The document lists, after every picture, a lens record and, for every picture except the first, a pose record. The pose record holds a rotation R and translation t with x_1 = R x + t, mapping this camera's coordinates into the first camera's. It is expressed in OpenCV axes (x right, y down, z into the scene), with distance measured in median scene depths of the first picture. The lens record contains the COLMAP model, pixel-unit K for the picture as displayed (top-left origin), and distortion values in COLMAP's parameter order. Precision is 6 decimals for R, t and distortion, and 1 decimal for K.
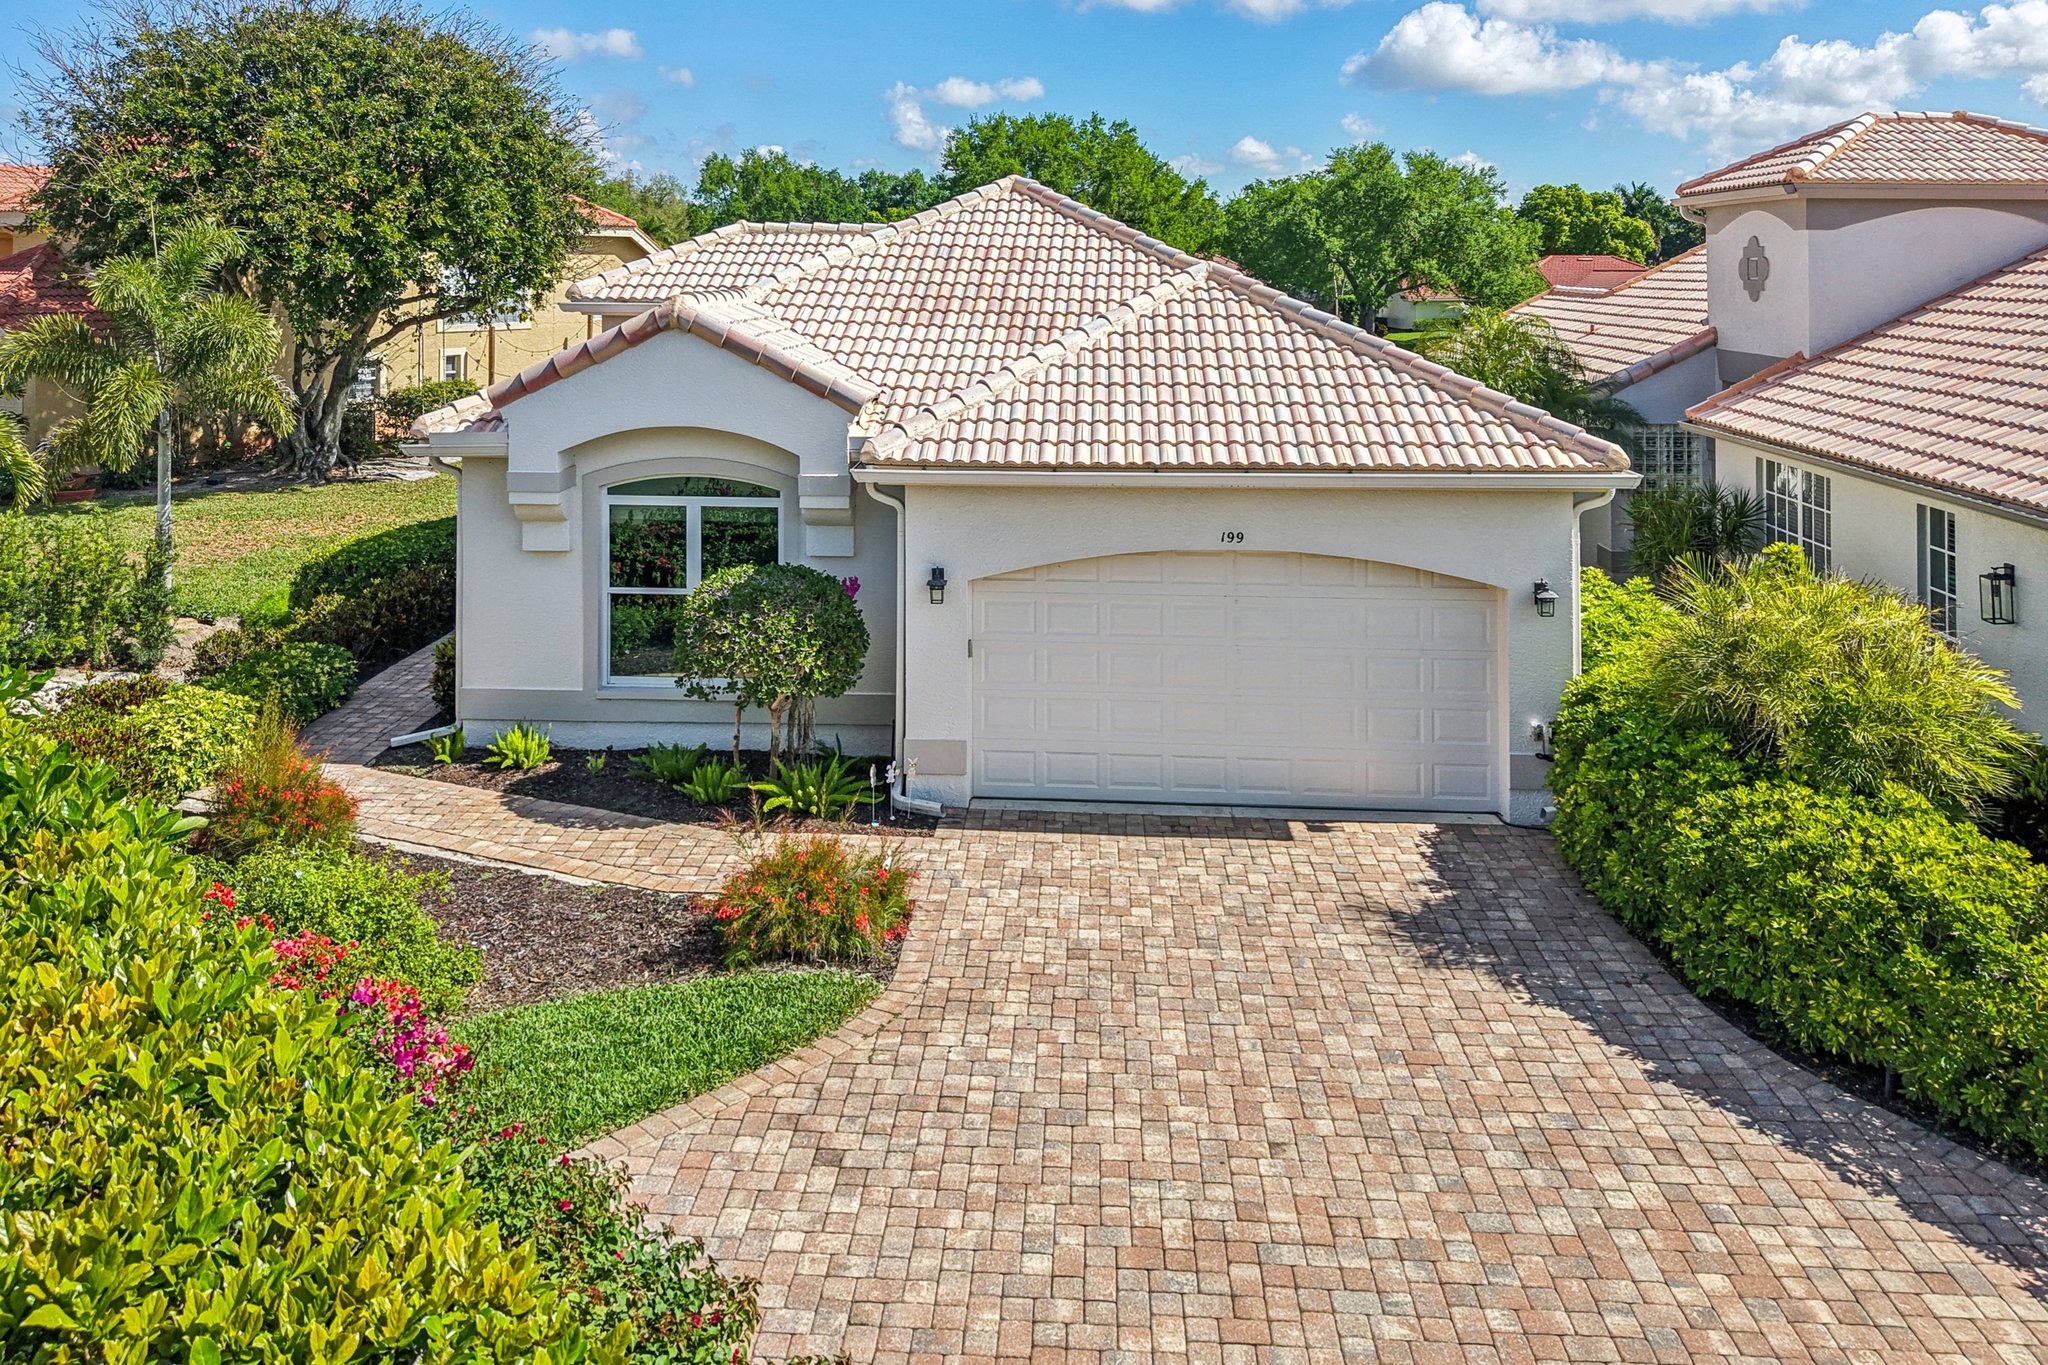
lens RADIAL K [[1495.6, 0, 1017.6], [0, 1495.6, 256.1], [0, 0, 1]] dist [0.007081, -0.001708]
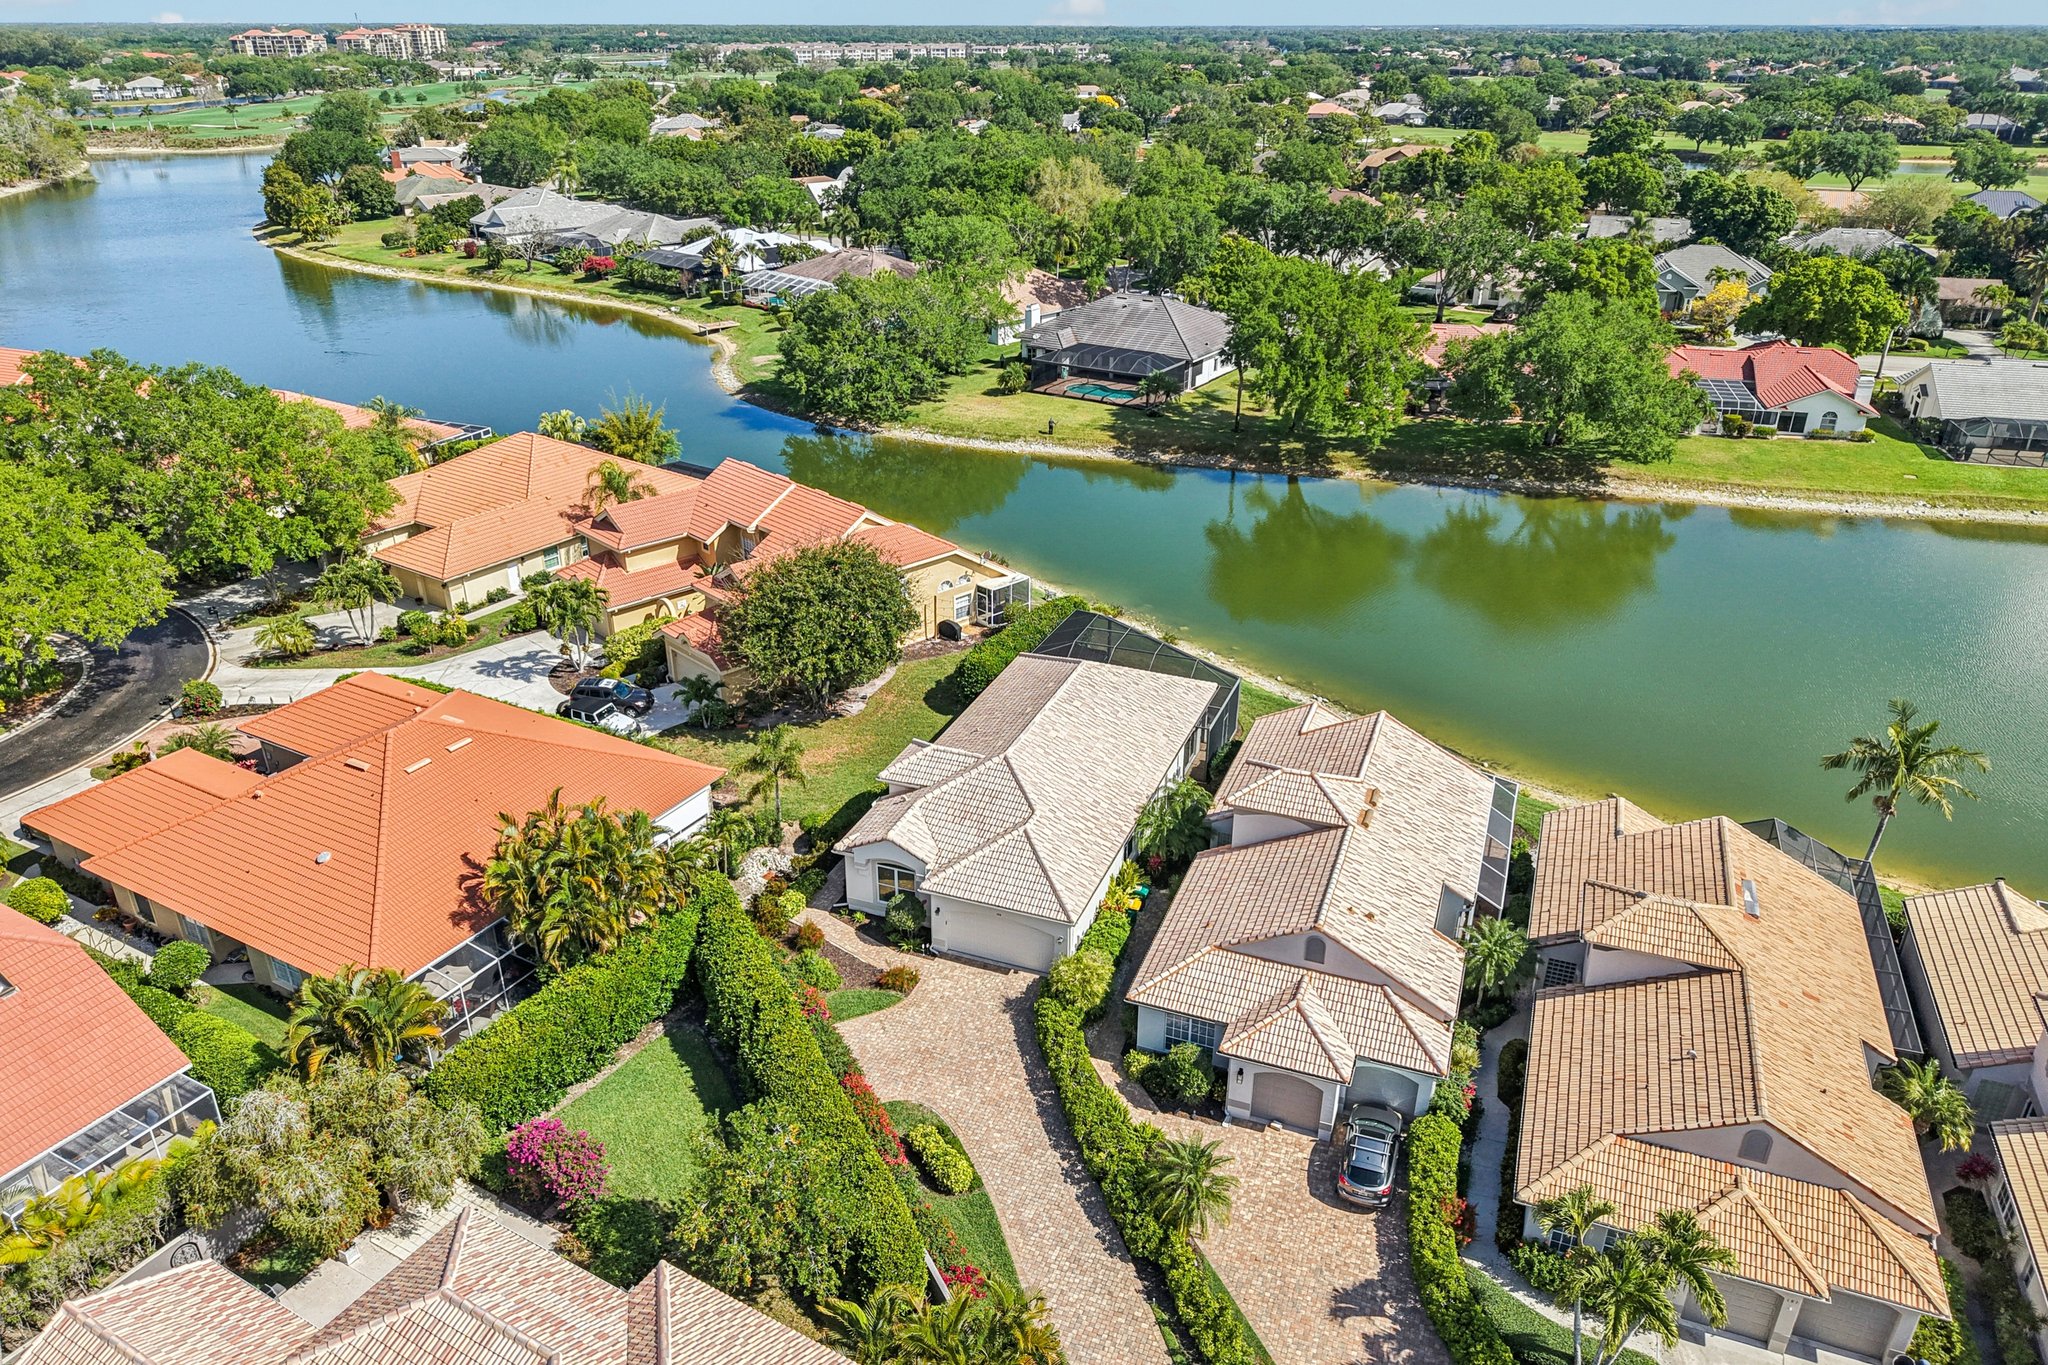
lens RADIAL K [[1385.1, 0, 1018.3], [0, 1385.1, 695.2], [0, 0, 1]] dist [0.022630, -0.028991]
pose [[0.949739, 0.132884, -0.283438, 1.294443], [0.004807, 0.899133, 0.437648, -2.231104], [0.313005, -0.417014, 0.853303, -2.261713]]
